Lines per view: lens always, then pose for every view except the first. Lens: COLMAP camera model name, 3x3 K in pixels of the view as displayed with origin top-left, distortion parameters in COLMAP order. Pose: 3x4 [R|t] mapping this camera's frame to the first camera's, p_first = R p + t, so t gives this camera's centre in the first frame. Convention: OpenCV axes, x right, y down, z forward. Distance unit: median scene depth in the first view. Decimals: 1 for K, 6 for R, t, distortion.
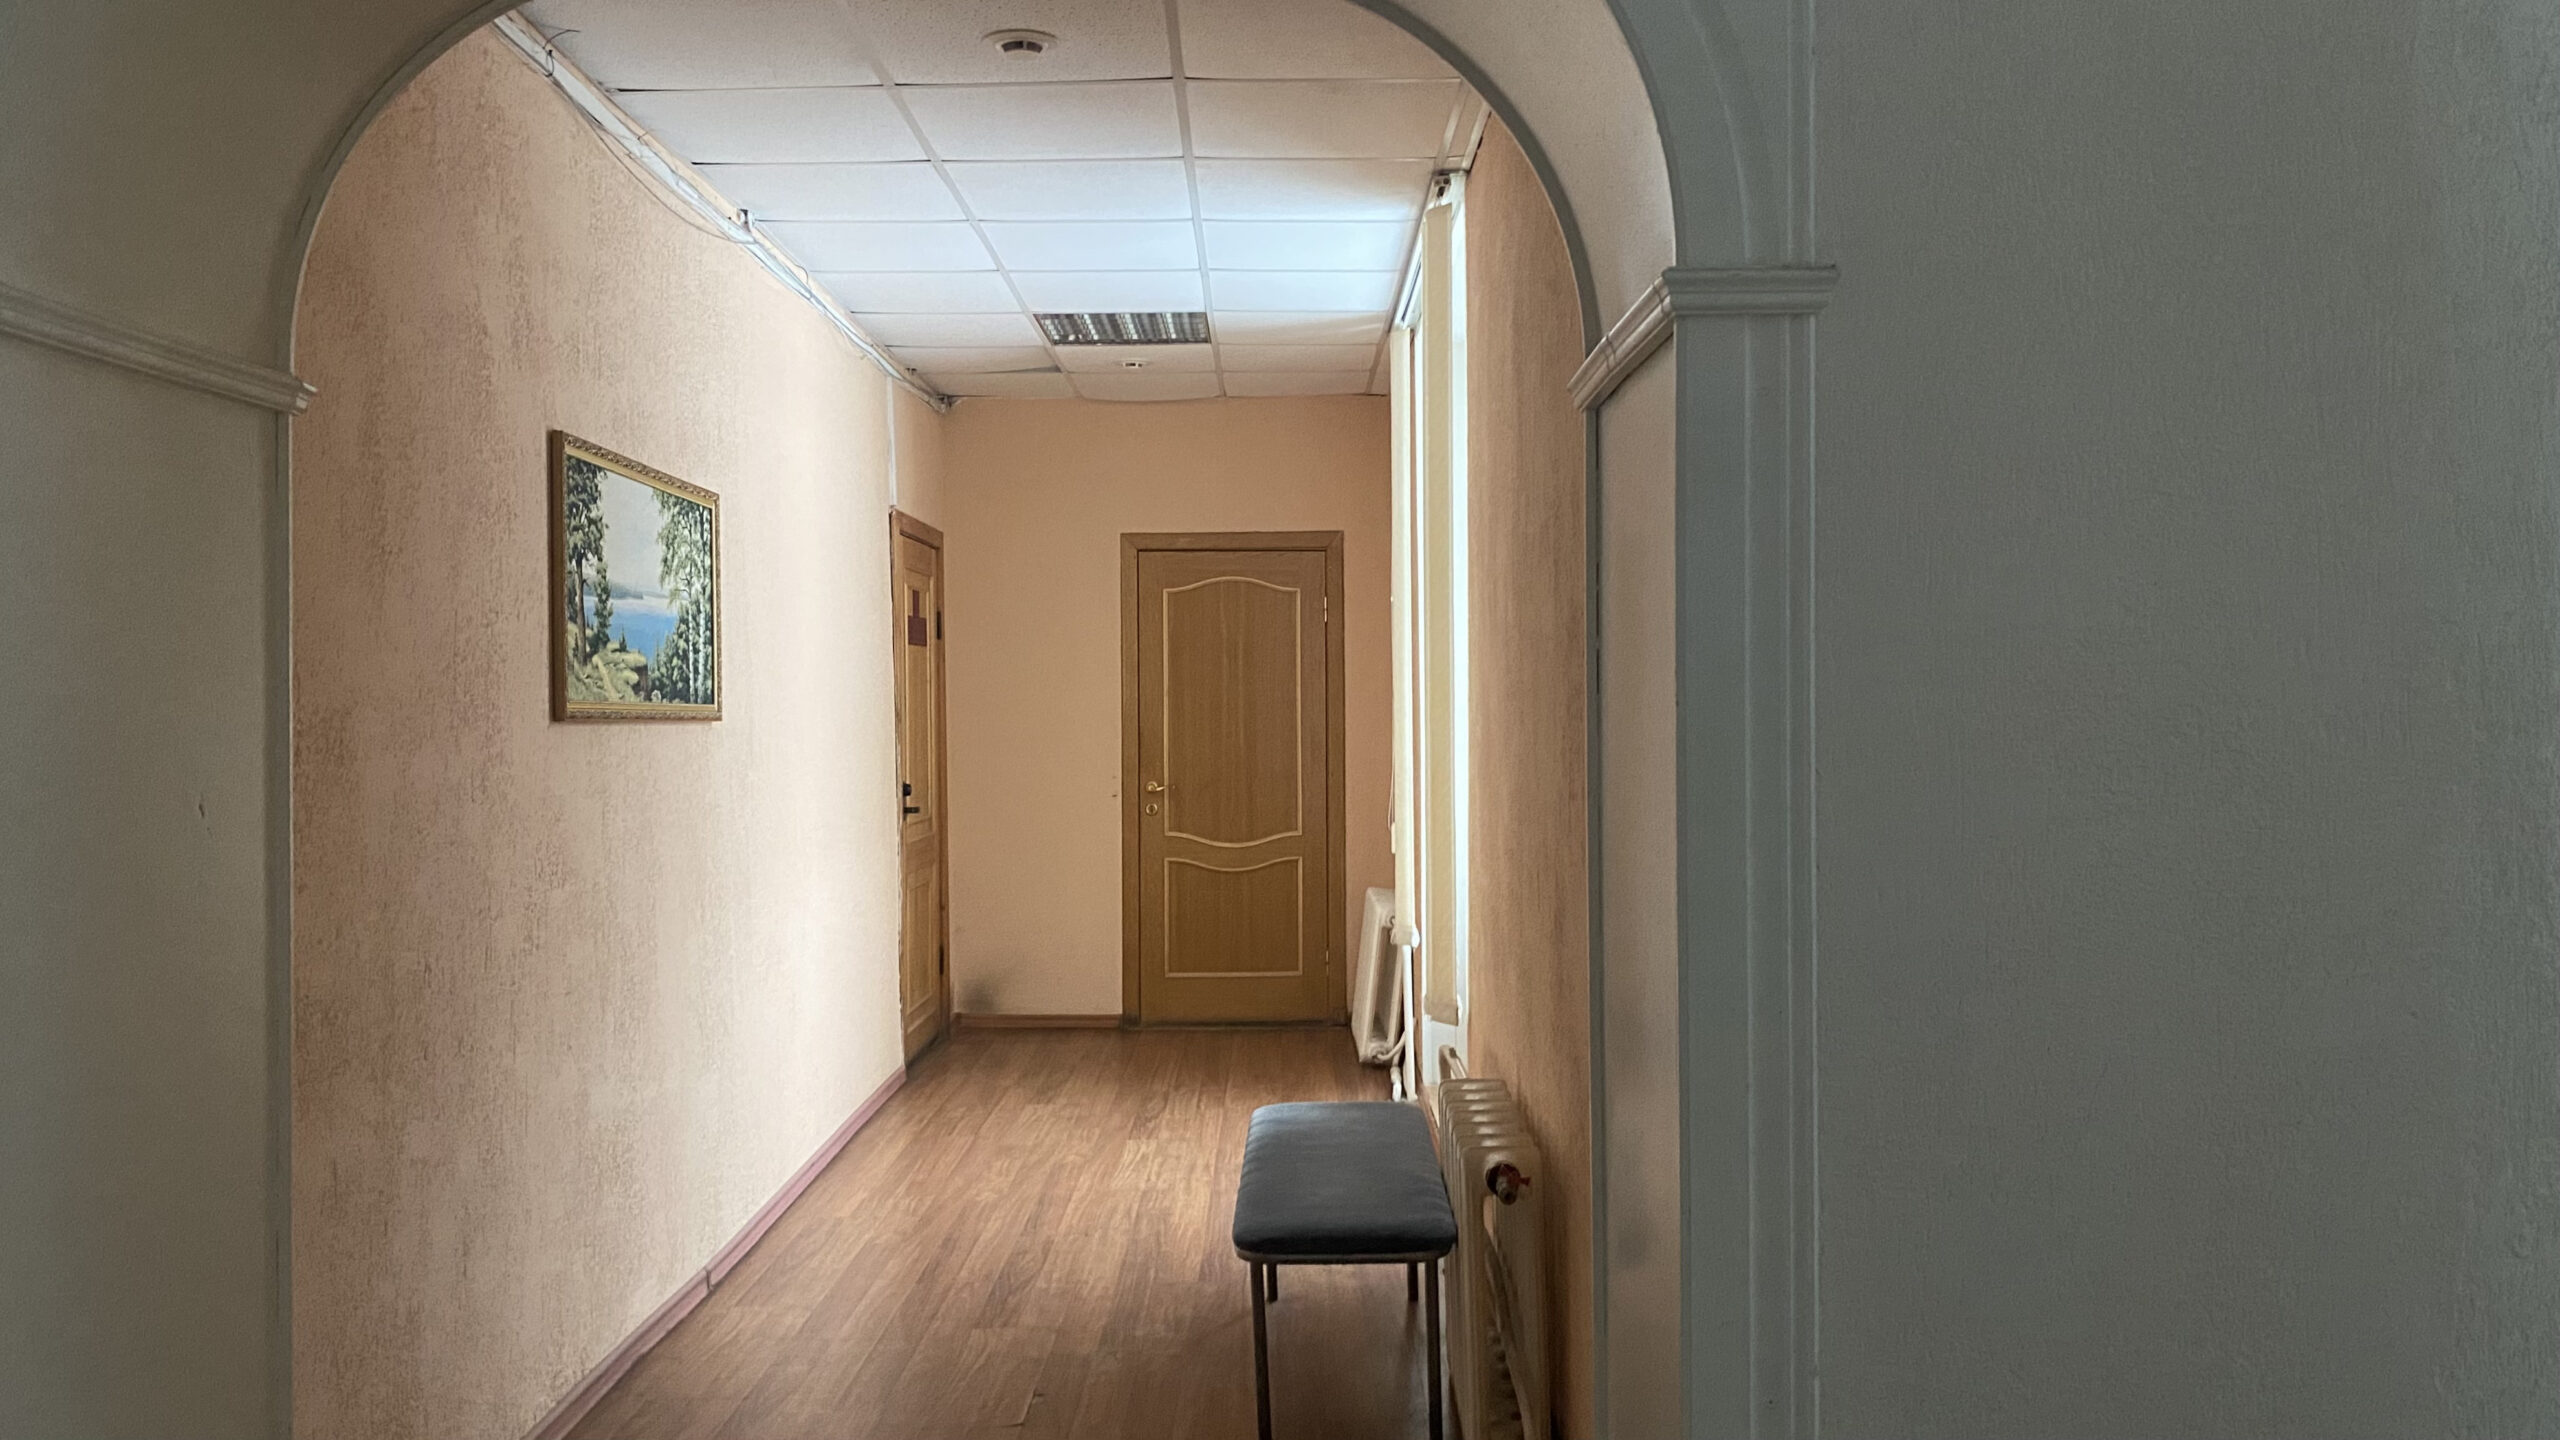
lens RADIAL K [[1938.3, 0, 1280.0], [0, 1938.3, 720.0], [0, 0, 1]] dist [-0.022606, -0.001539]
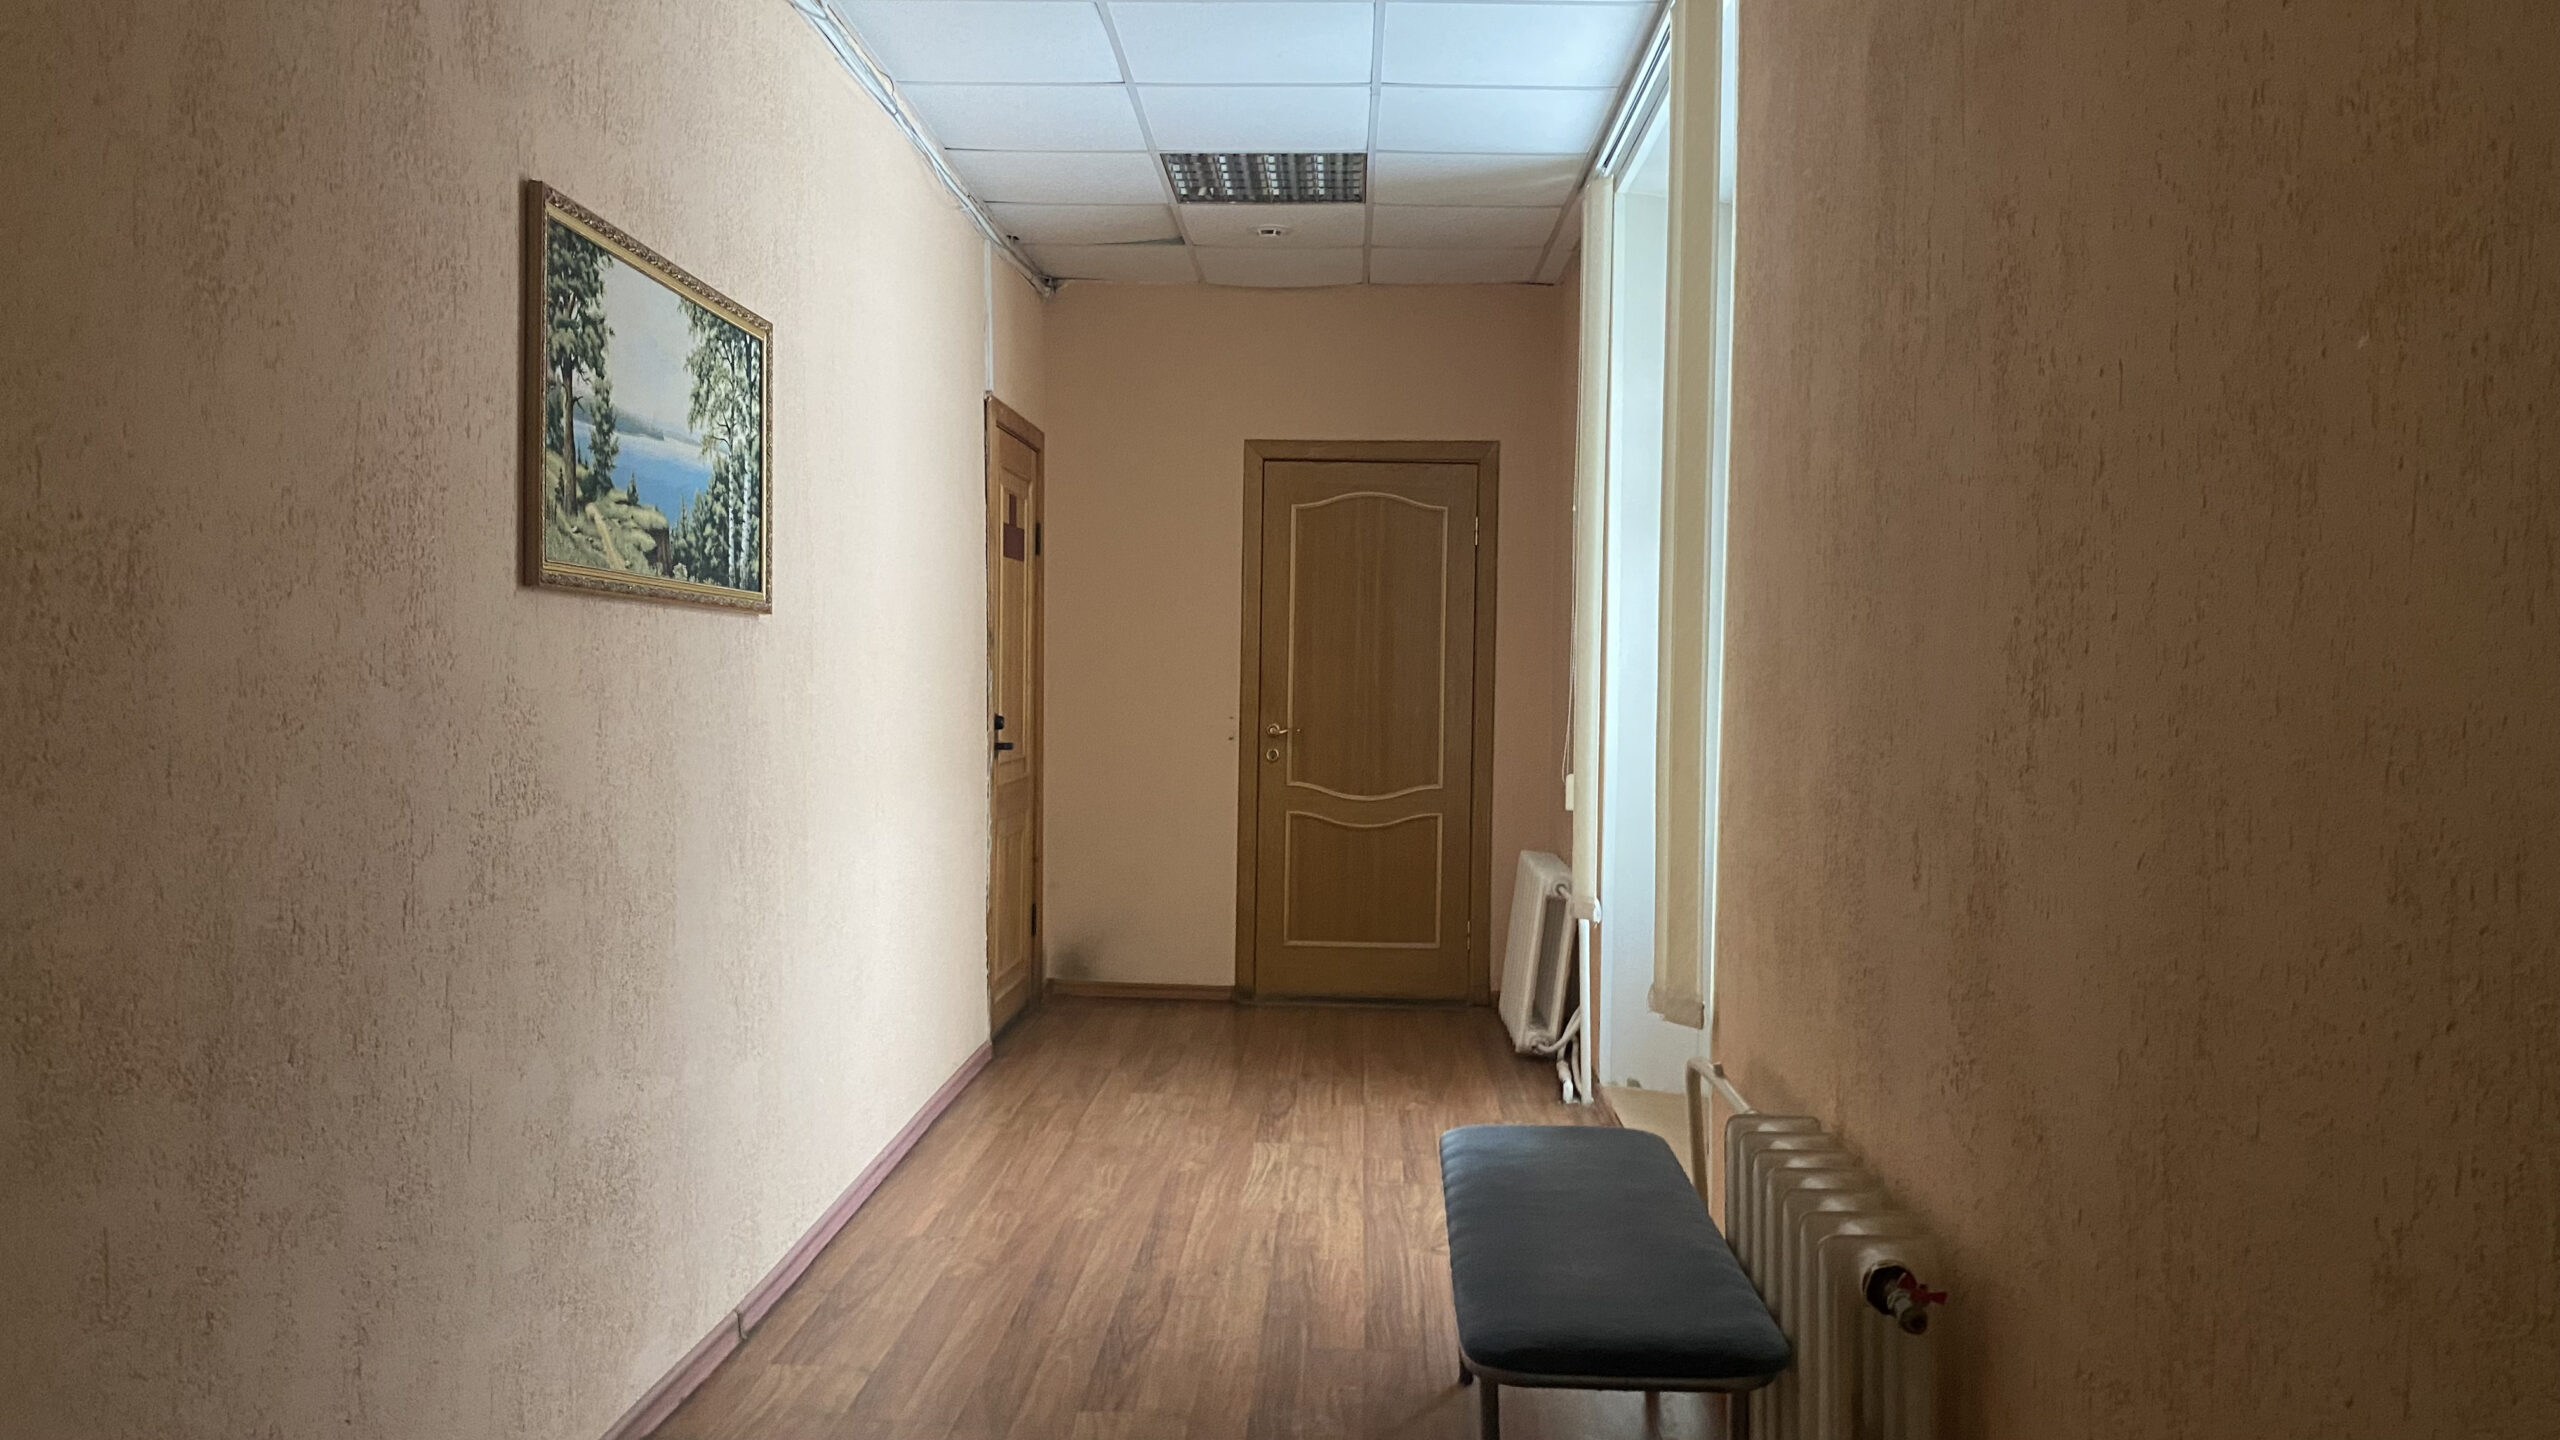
lens RADIAL K [[2079.7, 0, 1271.4], [0, 2079.7, 728.5], [0, 0, 1]] dist [-0.033803, 0.002315]
pose [[0.998005, 0.024015, -0.058384, -0.034610], [-0.022287, 0.999299, 0.030074, 0.016624], [0.059065, -0.028713, 0.997841, 0.165287]]
